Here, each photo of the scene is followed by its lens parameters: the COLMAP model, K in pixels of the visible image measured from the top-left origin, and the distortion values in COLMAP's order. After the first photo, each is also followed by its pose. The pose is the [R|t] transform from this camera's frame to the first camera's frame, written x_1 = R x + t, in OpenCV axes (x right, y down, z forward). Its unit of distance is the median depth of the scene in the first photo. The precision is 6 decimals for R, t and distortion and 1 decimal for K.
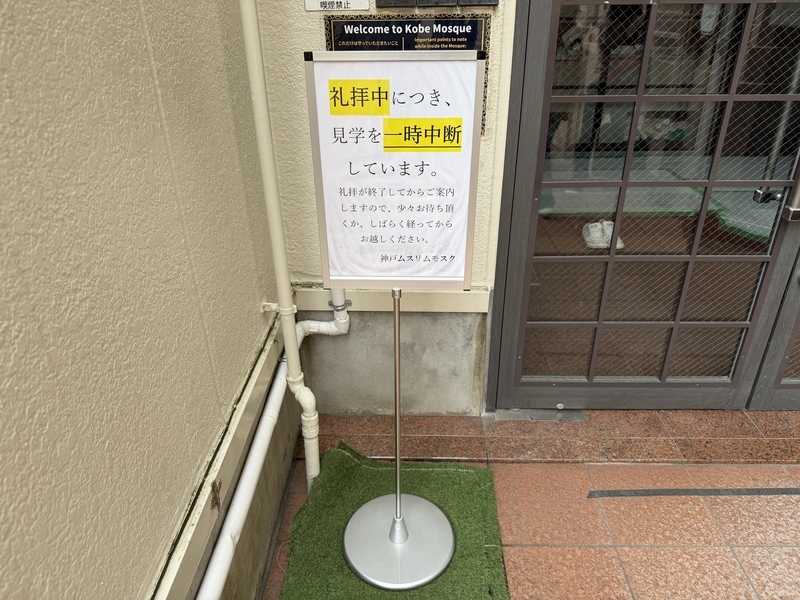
lens RADIAL K [[567.6, 0, 400.3], [0, 567.6, 303.3], [0, 0, 1]] dist [0.024111, -0.029667]
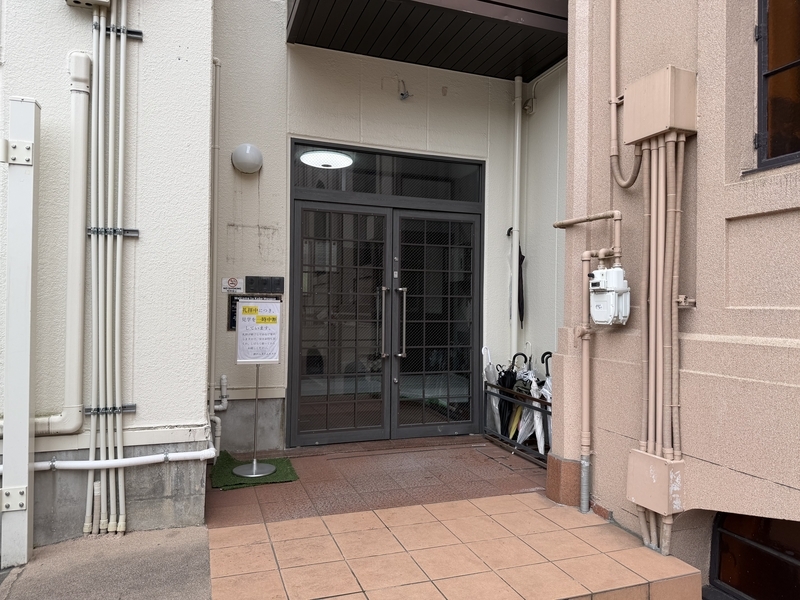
lens RADIAL K [[567.6, 0, 402.4], [0, 567.6, 300.9], [0, 0, 1]] dist [0.024111, -0.029667]
pose [[0.935310, 0.038980, 0.351675, -0.408534], [0.129611, 0.887085, -0.443037, 1.258789], [-0.329235, 0.459958, 0.824647, -2.256874]]
